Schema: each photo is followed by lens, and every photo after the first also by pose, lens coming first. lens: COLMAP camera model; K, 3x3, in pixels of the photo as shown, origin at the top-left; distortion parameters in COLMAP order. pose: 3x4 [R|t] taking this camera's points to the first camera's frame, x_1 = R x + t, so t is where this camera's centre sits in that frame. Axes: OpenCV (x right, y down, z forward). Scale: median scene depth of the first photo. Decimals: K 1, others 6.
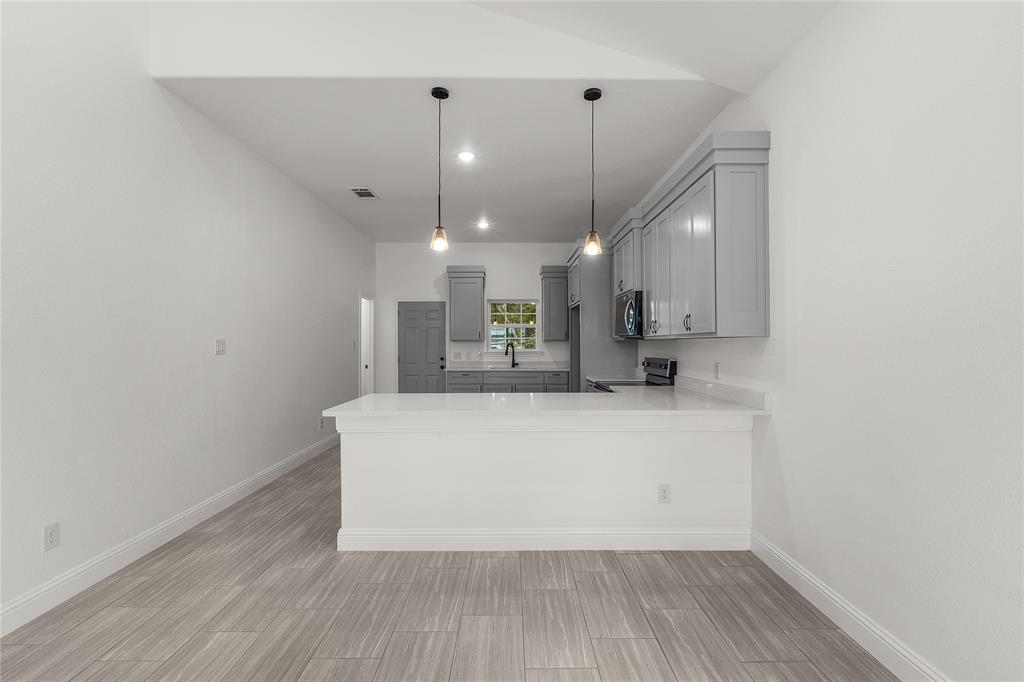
lens RADIAL K [[468.9, 0, 531.7], [0, 468.9, 339.6], [0, 0, 1]] dist [0.001459, 0.000011]
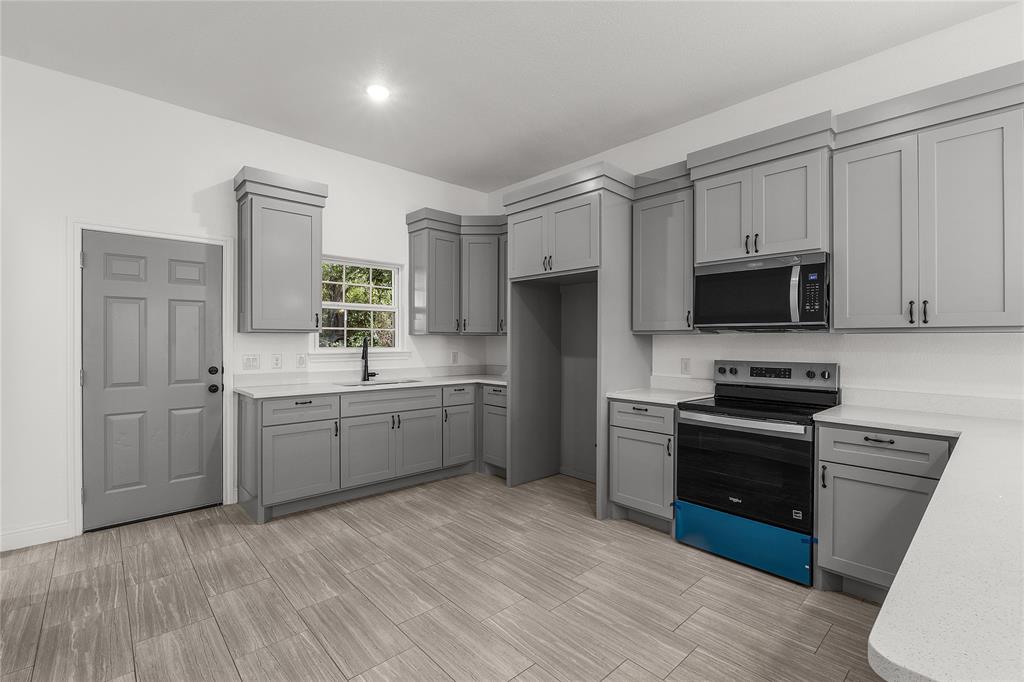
lens RADIAL K [[453.3, 0, 512.9], [0, 453.3, 338.0], [0, 0, 1]] dist [0.005397, -0.000791]
pose [[0.742490, 0.006903, 0.669822, -0.272908], [-0.010632, 0.999942, 0.001480, 0.005716], [-0.669773, -0.008220, 0.742521, 0.479977]]
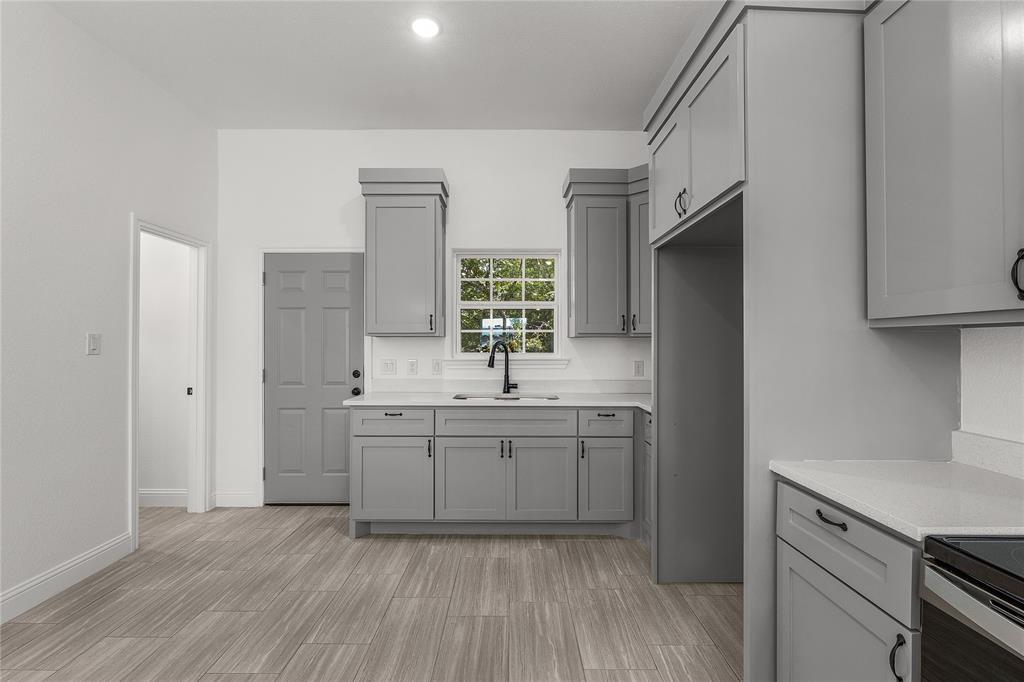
lens RADIAL K [[453.3, 0, 518.2], [0, 453.3, 341.8], [0, 0, 1]] dist [0.005397, -0.000791]
pose [[0.999994, 0.003487, -0.000599, -0.027249], [-0.003484, 0.999987, 0.003748, 0.006494], [0.000612, -0.003746, 0.999993, 0.546121]]
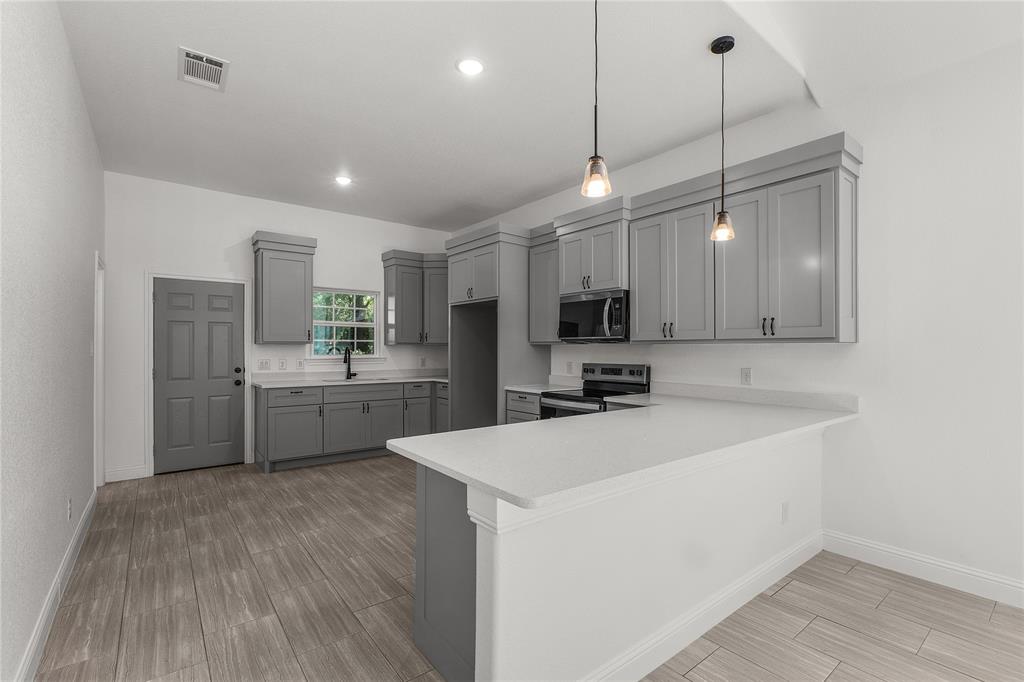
lens RADIAL K [[453.3, 0, 516.8], [0, 453.3, 345.4], [0, 0, 1]] dist [0.005397, -0.000791]
pose [[0.787645, 0.007327, 0.616086, -0.278026], [-0.008709, 0.999962, -0.000758, 0.003201], [-0.616068, -0.004769, 0.787678, 0.255380]]
